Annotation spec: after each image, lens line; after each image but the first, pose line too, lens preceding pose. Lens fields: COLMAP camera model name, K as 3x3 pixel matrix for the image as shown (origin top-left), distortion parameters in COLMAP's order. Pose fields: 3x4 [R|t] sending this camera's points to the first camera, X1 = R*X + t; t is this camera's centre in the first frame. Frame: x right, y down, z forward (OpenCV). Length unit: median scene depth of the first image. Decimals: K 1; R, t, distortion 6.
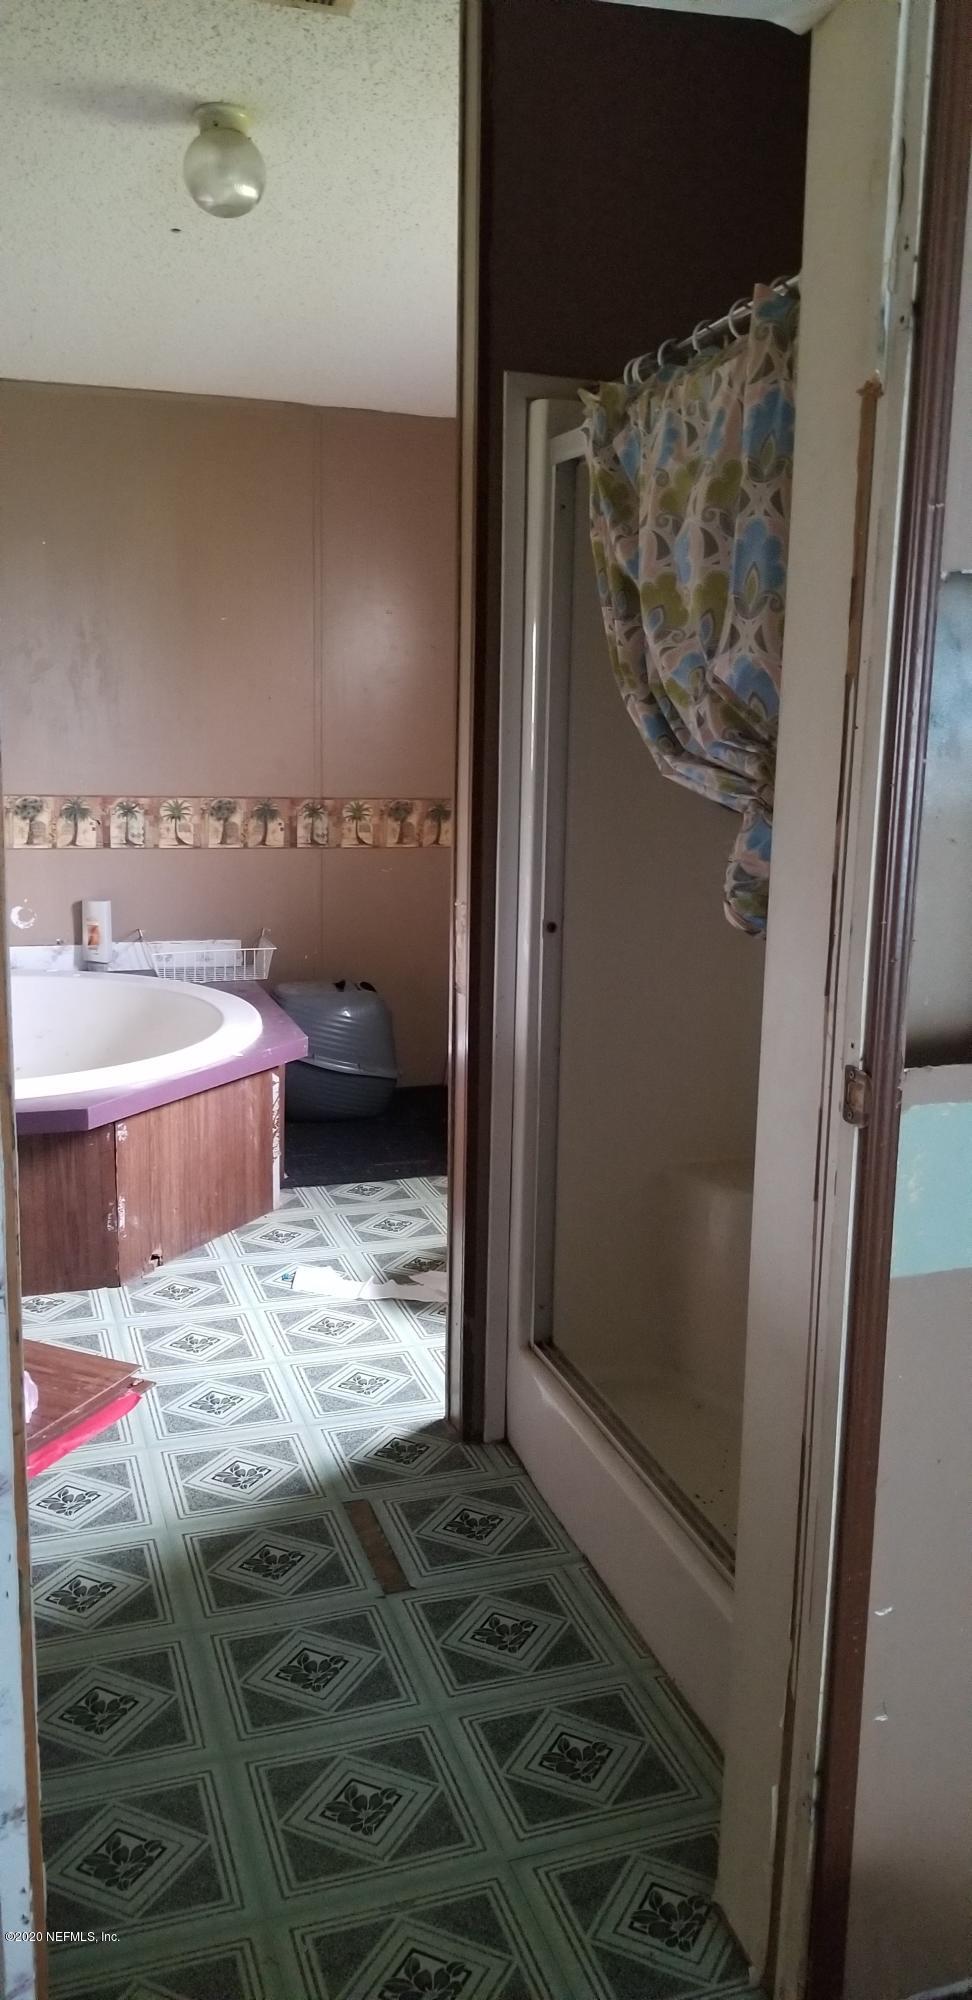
lens RADIAL K [[1567.1, 0, 502.9], [0, 1567.1, 991.2], [0, 0, 1]] dist [0.047467, -0.114258]
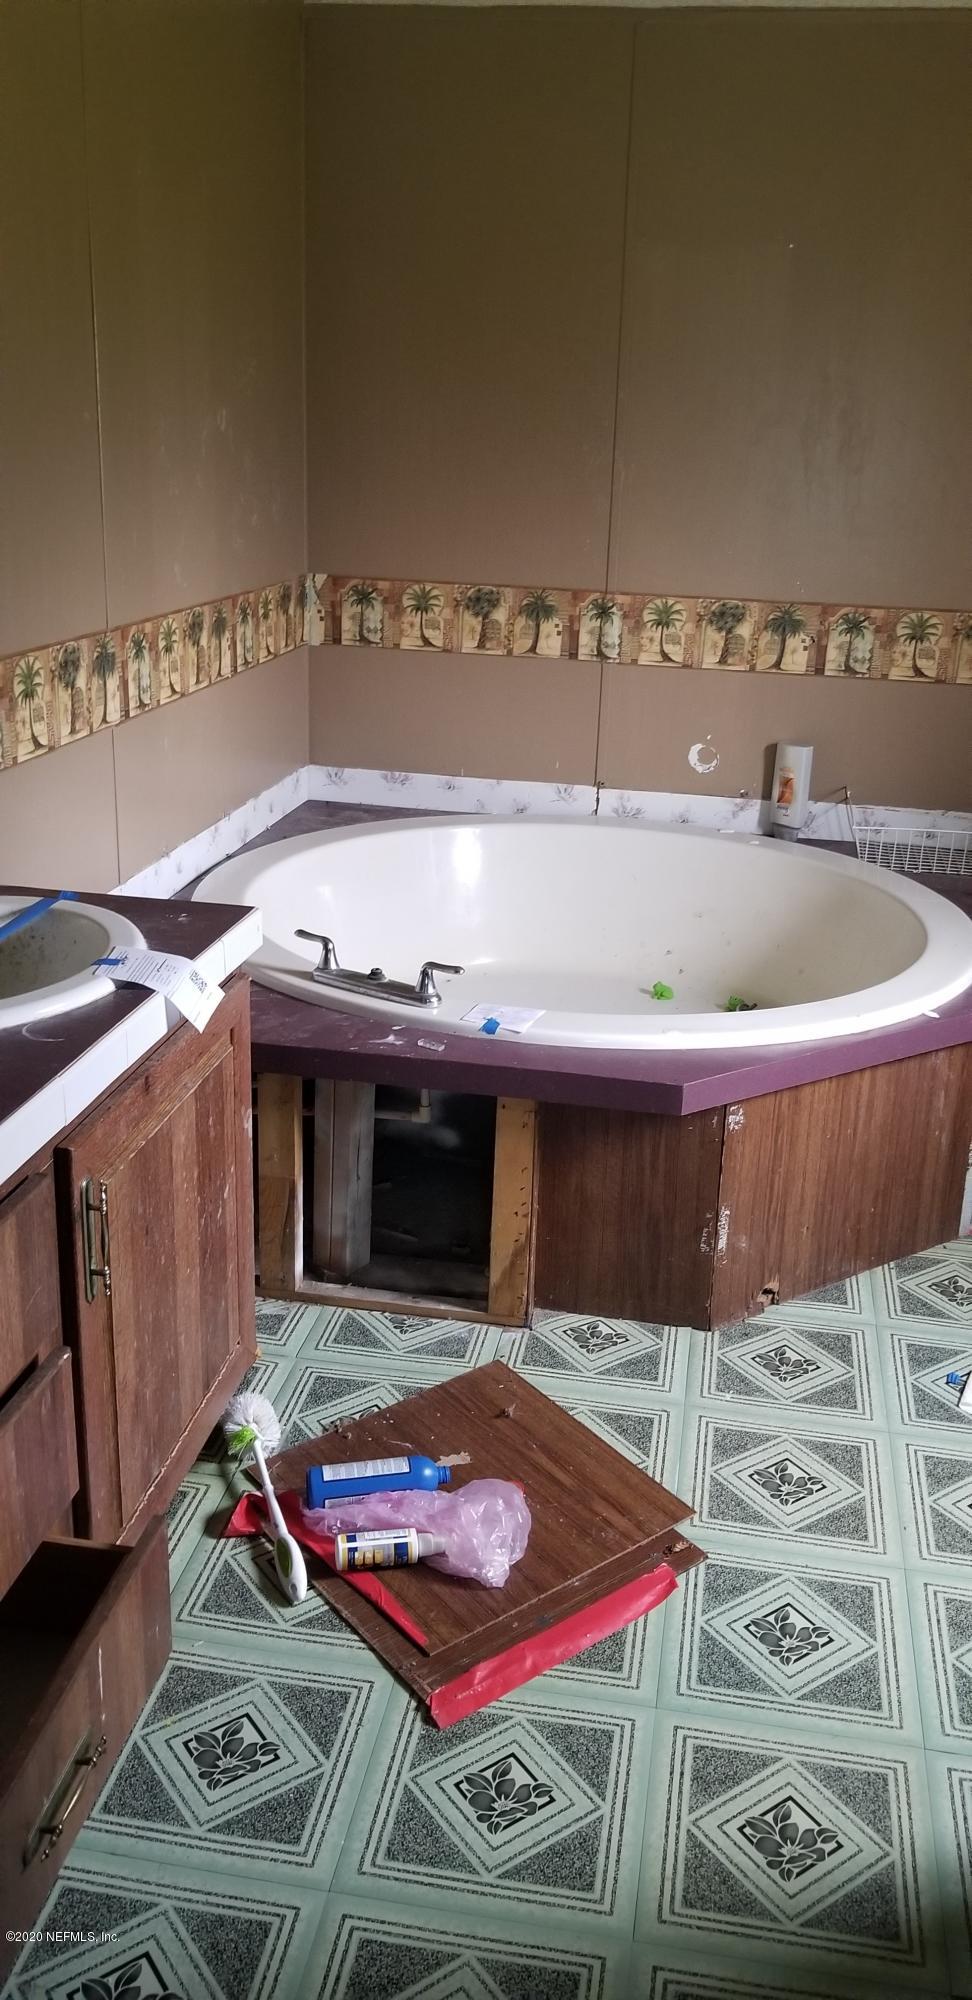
lens RADIAL K [[1567.1, 0, 538.8], [0, 1567.1, 987.0], [0, 0, 1]] dist [0.047467, -0.114258]
pose [[0.892027, 0.153070, -0.425272, -0.039525], [-0.102221, 0.984851, 0.140069, -0.050357], [0.440270, -0.081473, 0.894161, 0.359507]]
